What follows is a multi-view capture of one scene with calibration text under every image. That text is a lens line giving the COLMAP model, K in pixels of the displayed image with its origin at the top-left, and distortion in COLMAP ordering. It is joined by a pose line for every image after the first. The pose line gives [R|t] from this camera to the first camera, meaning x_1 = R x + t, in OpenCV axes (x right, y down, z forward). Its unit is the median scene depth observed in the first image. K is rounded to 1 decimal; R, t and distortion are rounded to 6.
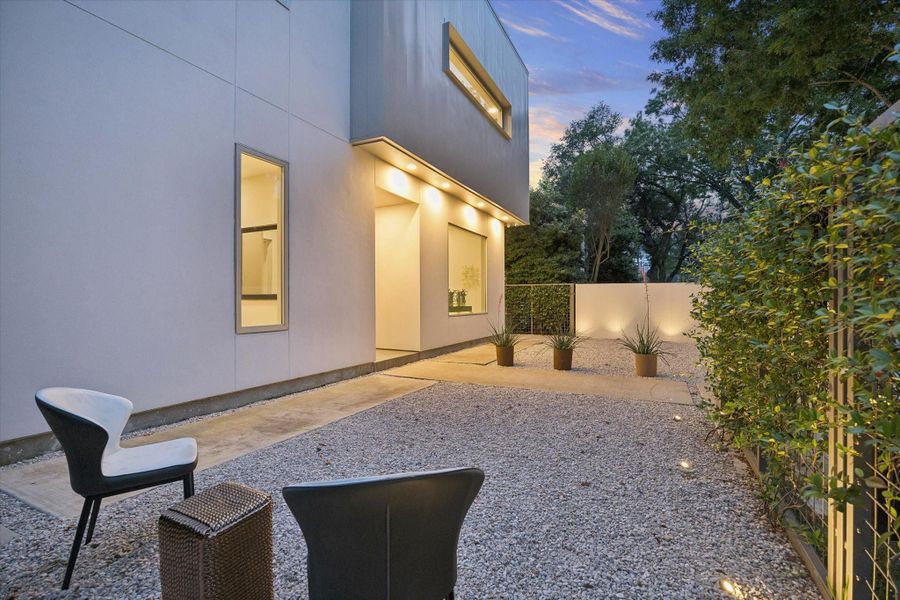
lens RADIAL K [[410.9, 0, 450.8], [0, 410.9, 301.0], [0, 0, 1]] dist [0.000939, 0.000036]
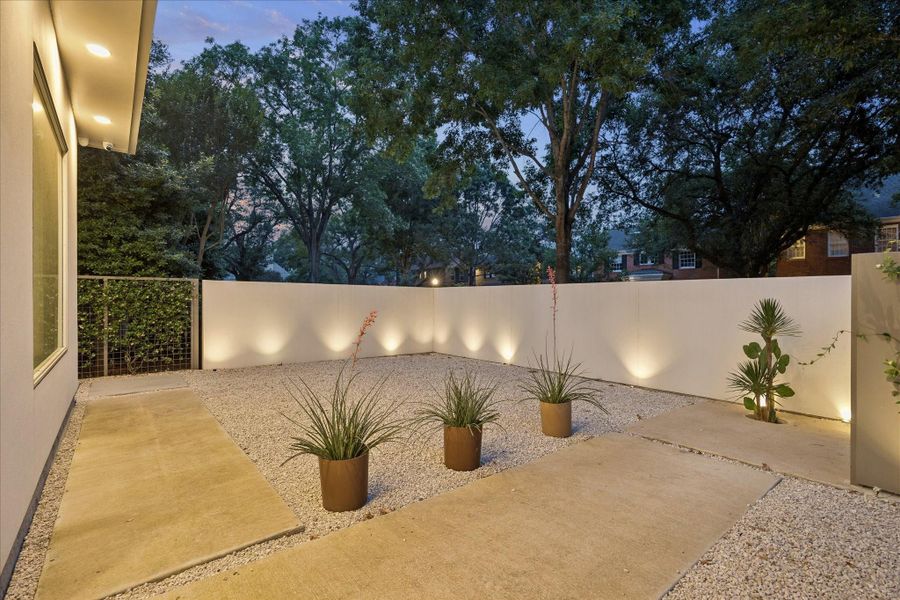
lens RADIAL K [[410.9, 0, 450.5], [0, 410.9, 302.3], [0, 0, 1]] dist [0.000939, 0.000036]
pose [[0.405682, -0.006383, 0.913992, -0.088619], [0.000321, 0.999977, 0.006842, -0.013139], [-0.914014, -0.002483, 0.405675, 0.431050]]
